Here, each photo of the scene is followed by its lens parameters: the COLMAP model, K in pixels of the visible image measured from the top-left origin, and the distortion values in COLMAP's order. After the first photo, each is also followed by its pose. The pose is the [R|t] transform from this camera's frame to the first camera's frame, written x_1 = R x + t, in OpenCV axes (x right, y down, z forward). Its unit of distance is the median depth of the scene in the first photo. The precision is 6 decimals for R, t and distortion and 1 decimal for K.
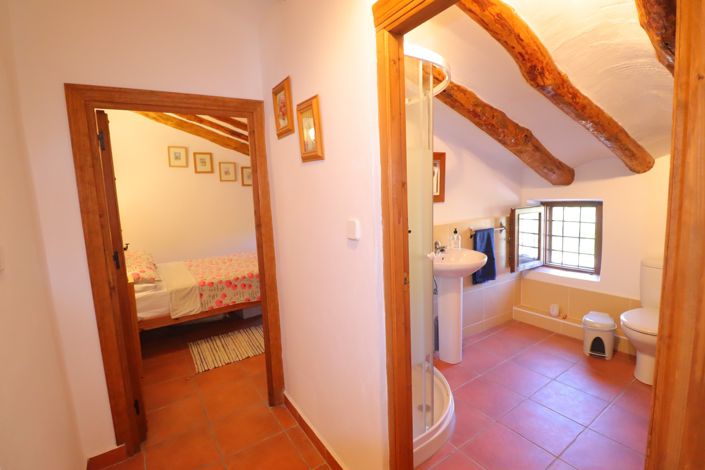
lens RADIAL K [[327.6, 0, 353.5], [0, 327.6, 235.1], [0, 0, 1]] dist [-0.014188, -0.001430]
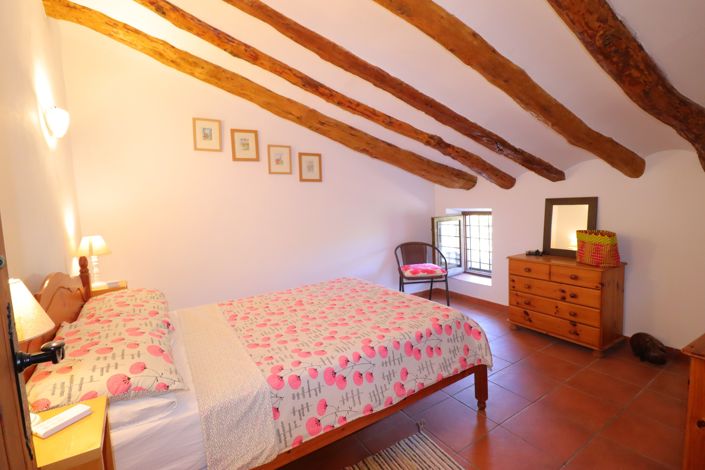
lens RADIAL K [[327.6, 0, 353.1], [0, 327.6, 234.3], [0, 0, 1]] dist [-0.014188, -0.001430]
pose [[0.999296, -0.002825, -0.037406, -0.292308], [0.001530, 0.999400, -0.034604, -0.026513], [0.037482, 0.034522, 0.998701, 0.478391]]
